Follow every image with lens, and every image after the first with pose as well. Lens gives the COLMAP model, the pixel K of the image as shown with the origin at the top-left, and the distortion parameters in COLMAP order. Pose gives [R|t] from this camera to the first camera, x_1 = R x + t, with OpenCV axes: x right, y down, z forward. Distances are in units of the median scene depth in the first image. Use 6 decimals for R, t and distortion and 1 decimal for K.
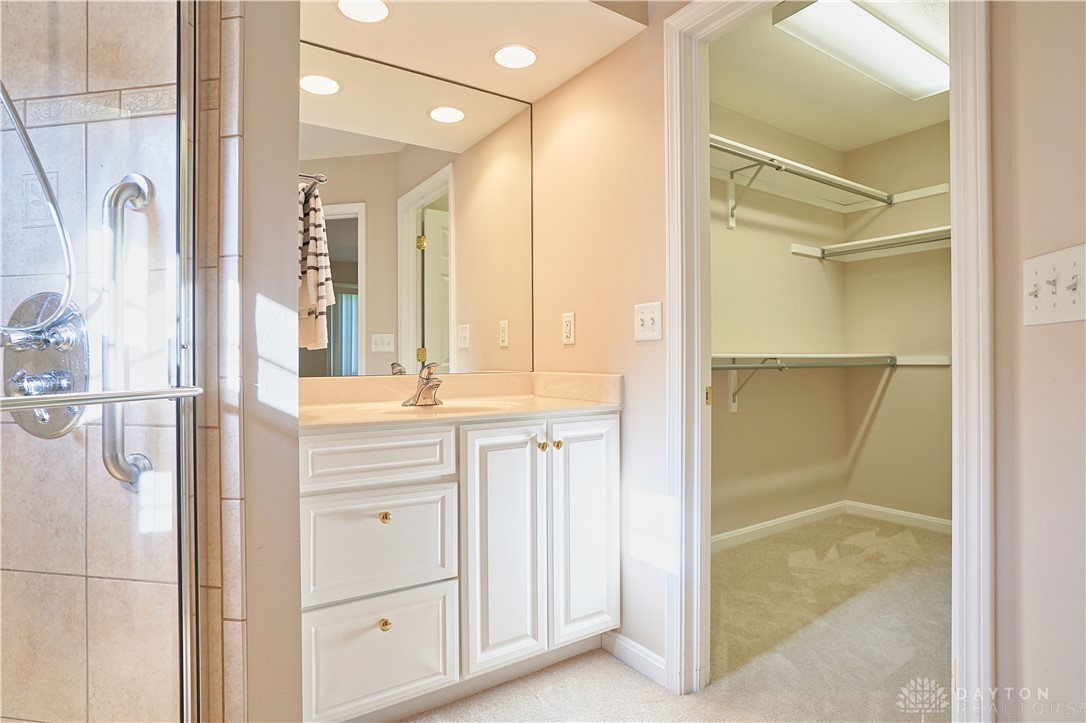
lens RADIAL K [[583.0, 0, 542.8], [0, 583.0, 359.1], [0, 0, 1]] dist [-0.028143, -0.000008]
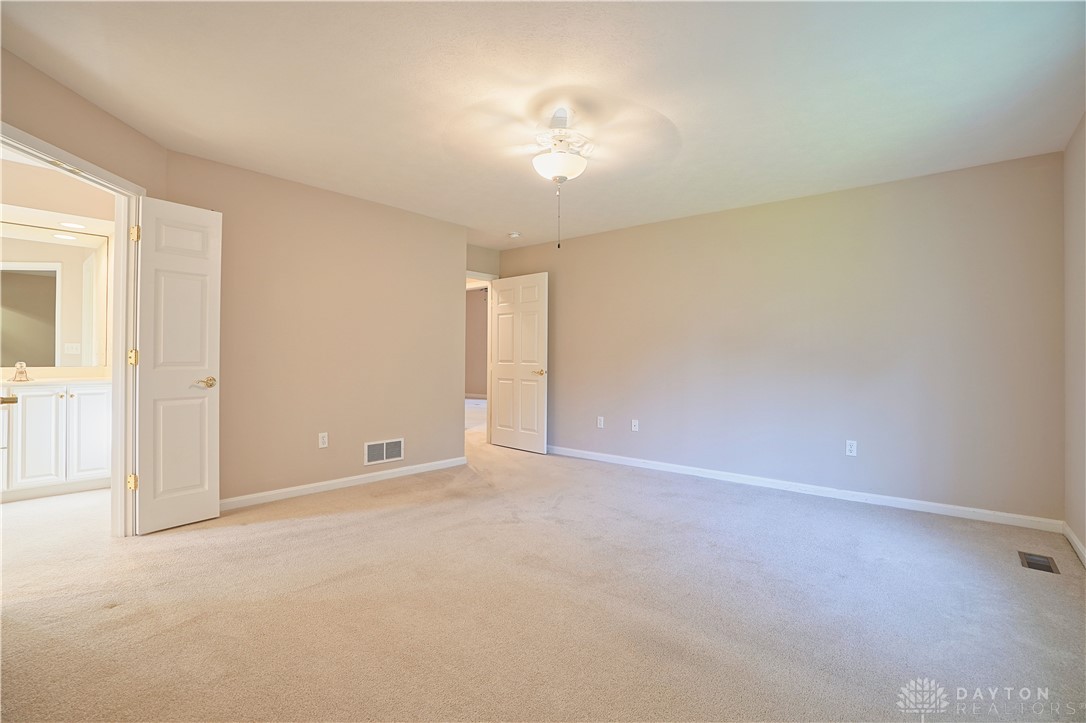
lens RADIAL K [[501.1, 0, 537.3], [0, 501.1, 356.1], [0, 0, 1]] dist [-0.069914, 0.026947]
pose [[0.960152, 0.012957, 0.279177, 1.341402], [-0.011755, 0.999913, -0.005980, -0.030603], [-0.279230, 0.002460, 0.960221, -1.477171]]
